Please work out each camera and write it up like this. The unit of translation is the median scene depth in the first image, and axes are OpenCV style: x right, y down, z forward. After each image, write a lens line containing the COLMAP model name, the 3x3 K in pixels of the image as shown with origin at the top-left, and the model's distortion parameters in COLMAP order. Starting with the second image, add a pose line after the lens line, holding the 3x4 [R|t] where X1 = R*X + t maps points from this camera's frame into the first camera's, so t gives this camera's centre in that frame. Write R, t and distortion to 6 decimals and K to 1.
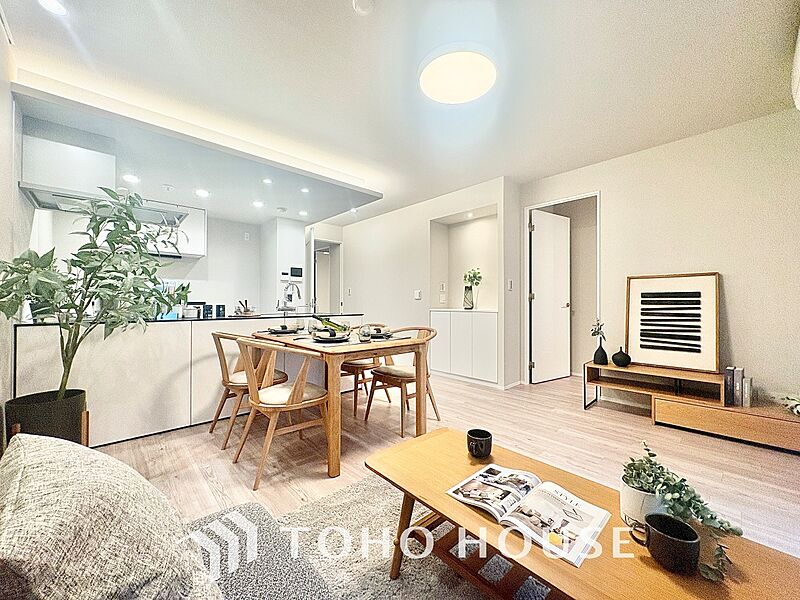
lens RADIAL K [[318.4, 0, 400.5], [0, 318.4, 299.0], [0, 0, 1]] dist [0.001236, -0.000615]
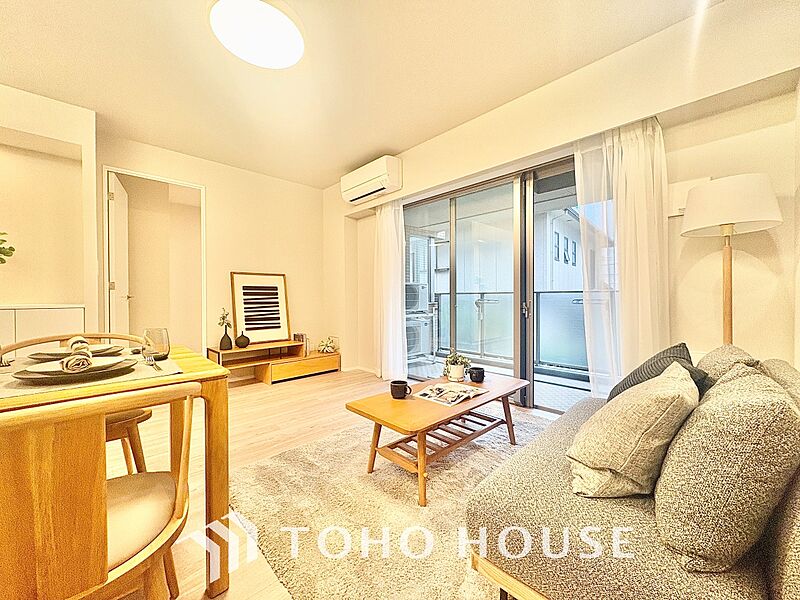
lens RADIAL K [[318.4, 0, 401.6], [0, 318.4, 300.0], [0, 0, 1]] dist [0.001236, -0.000615]
pose [[-0.027134, -0.014491, 0.999527, -0.481053], [-0.005359, 0.999883, 0.014351, 0.013537], [-0.999617, -0.004967, -0.027209, 0.423381]]
